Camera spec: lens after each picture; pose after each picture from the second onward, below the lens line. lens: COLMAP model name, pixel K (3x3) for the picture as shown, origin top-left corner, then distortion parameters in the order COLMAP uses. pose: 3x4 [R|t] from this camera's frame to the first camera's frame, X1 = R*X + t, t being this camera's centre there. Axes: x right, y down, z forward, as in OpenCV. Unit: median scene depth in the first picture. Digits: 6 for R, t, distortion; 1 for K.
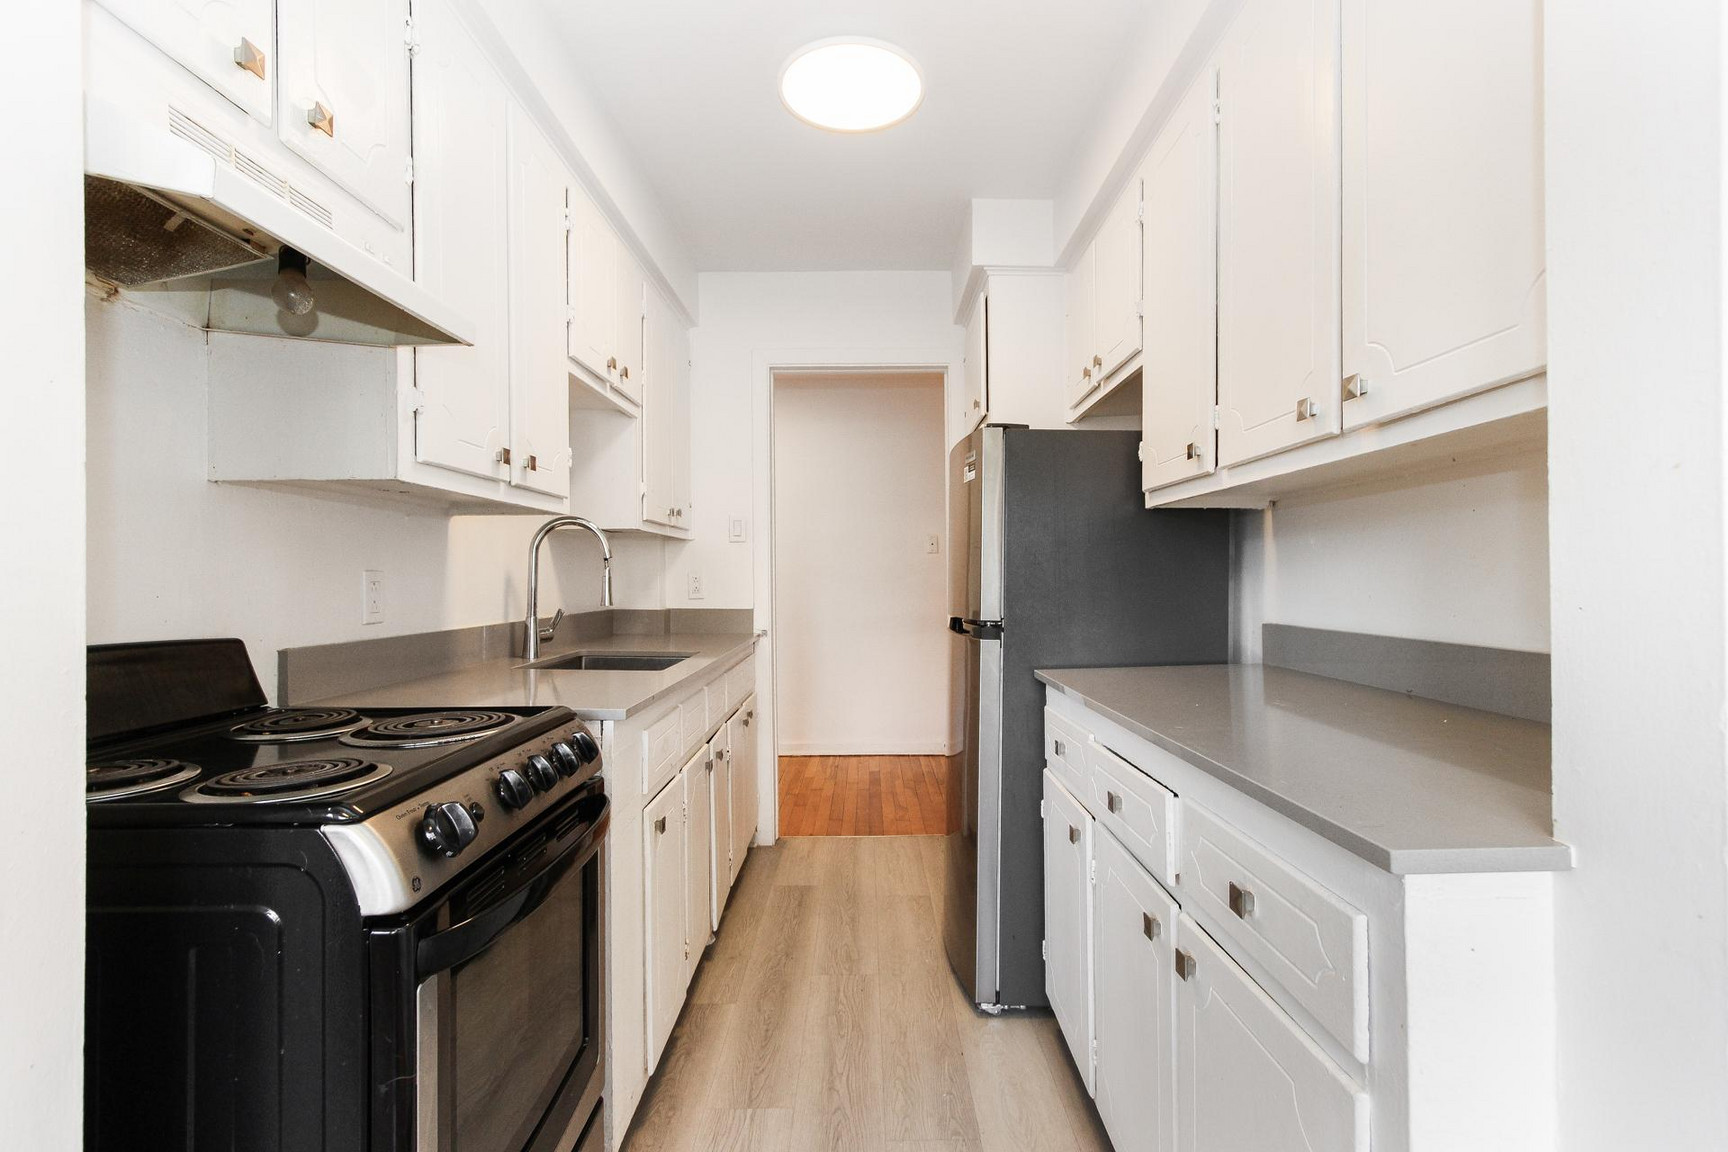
lens RADIAL K [[815.9, 0, 856.7], [0, 815.9, 579.1], [0, 0, 1]] dist [0.000055, 0.000522]
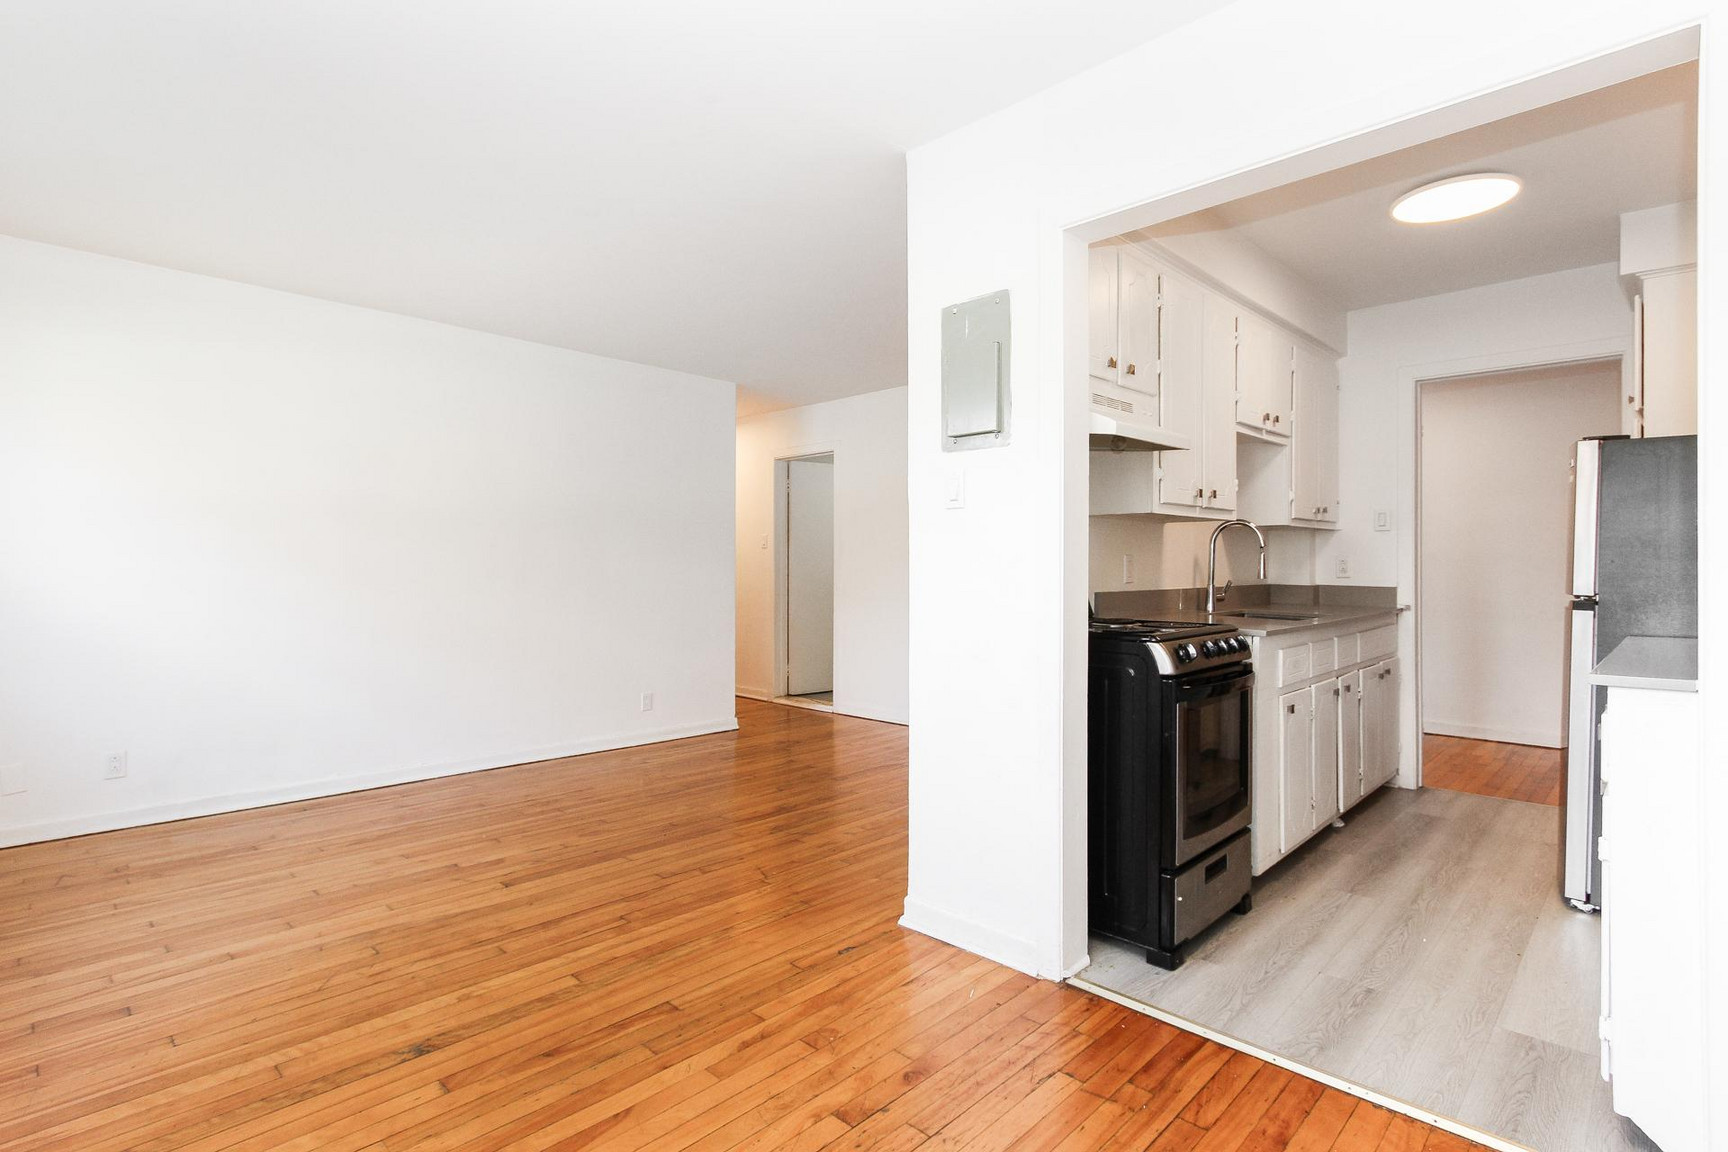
lens RADIAL K [[813.0, 0, 870.8], [0, 813.0, 571.6], [0, 0, 1]] dist [0.002325, 0.000892]
pose [[0.722606, 0.012560, -0.691146, 0.225916], [-0.004904, 0.999903, 0.013043, 0.004045], [0.691243, -0.006035, 0.722597, -0.626688]]
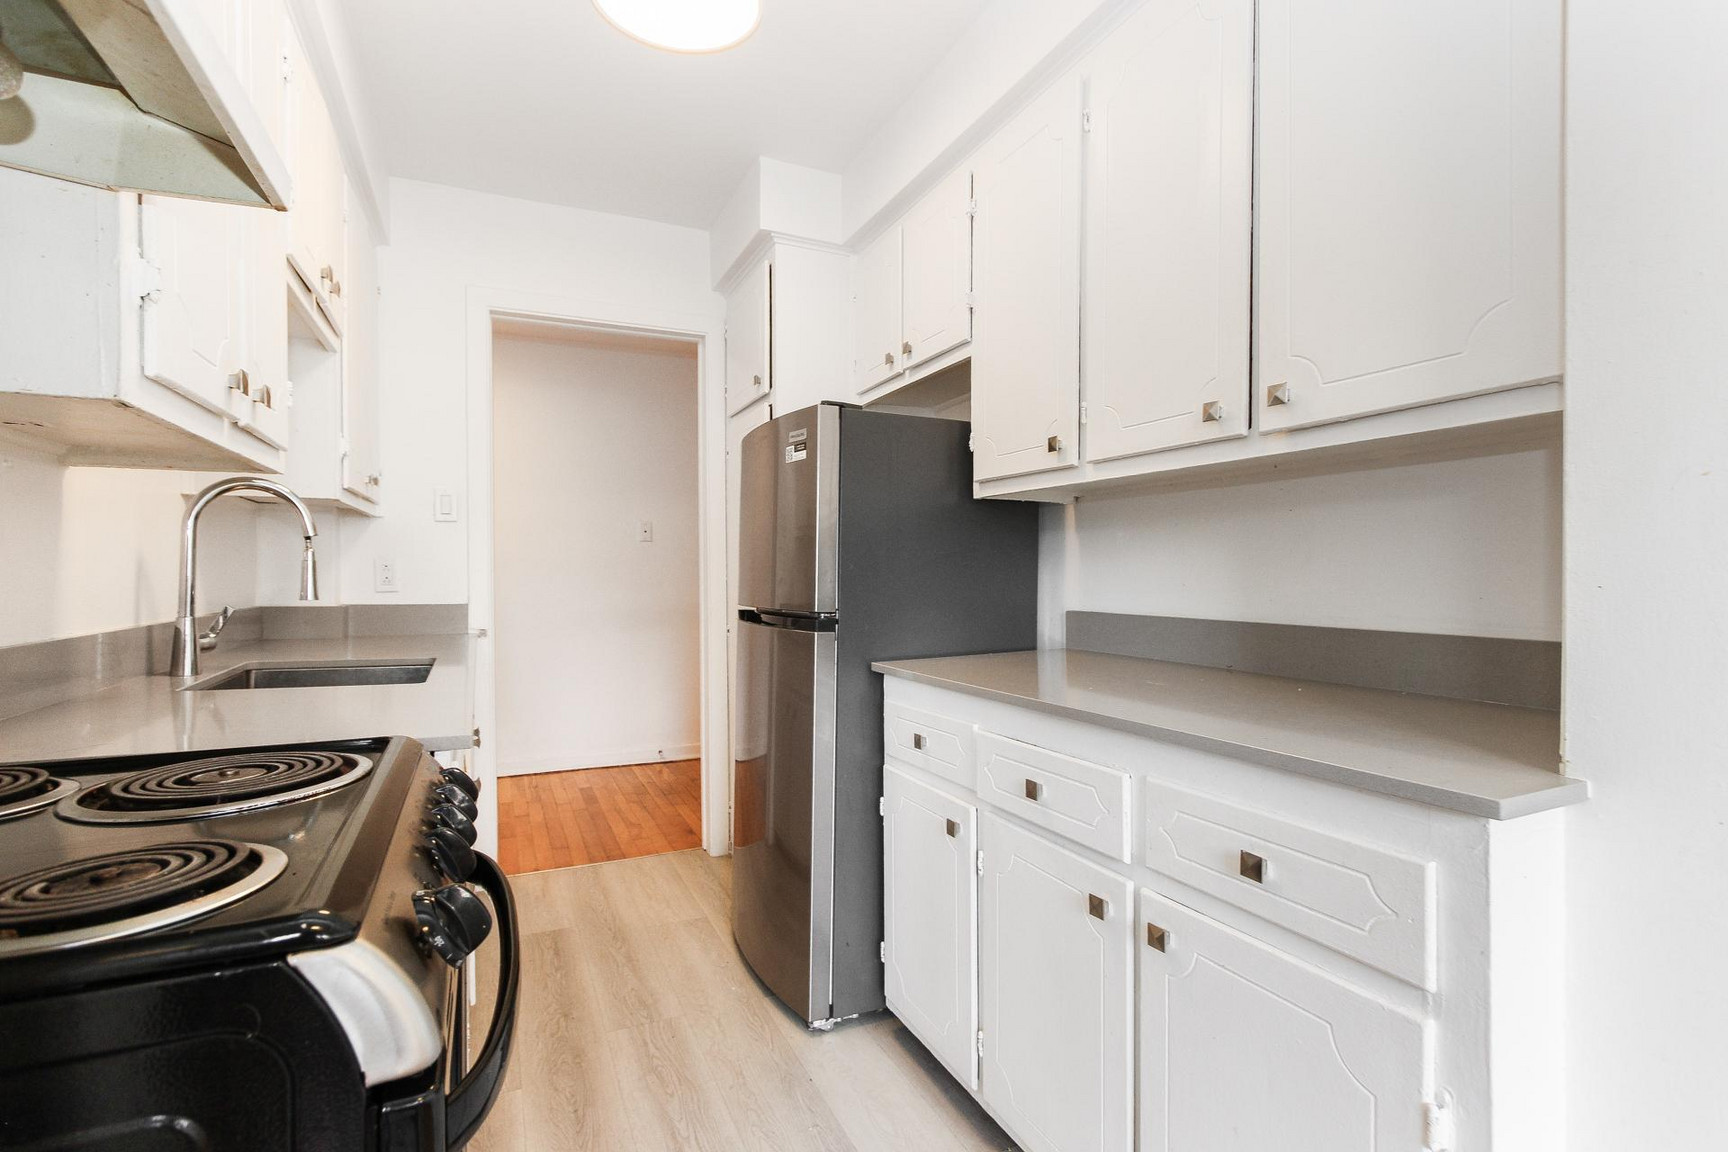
lens RADIAL K [[850.0, 0, 885.6], [0, 850.0, 581.3], [0, 0, 1]] dist [0.006045, 0.001353]
pose [[0.905302, 0.000487, 0.424769, -0.179703], [-0.005079, 0.999940, 0.009678, 0.005741], [-0.424739, -0.010919, 0.905250, 0.083453]]
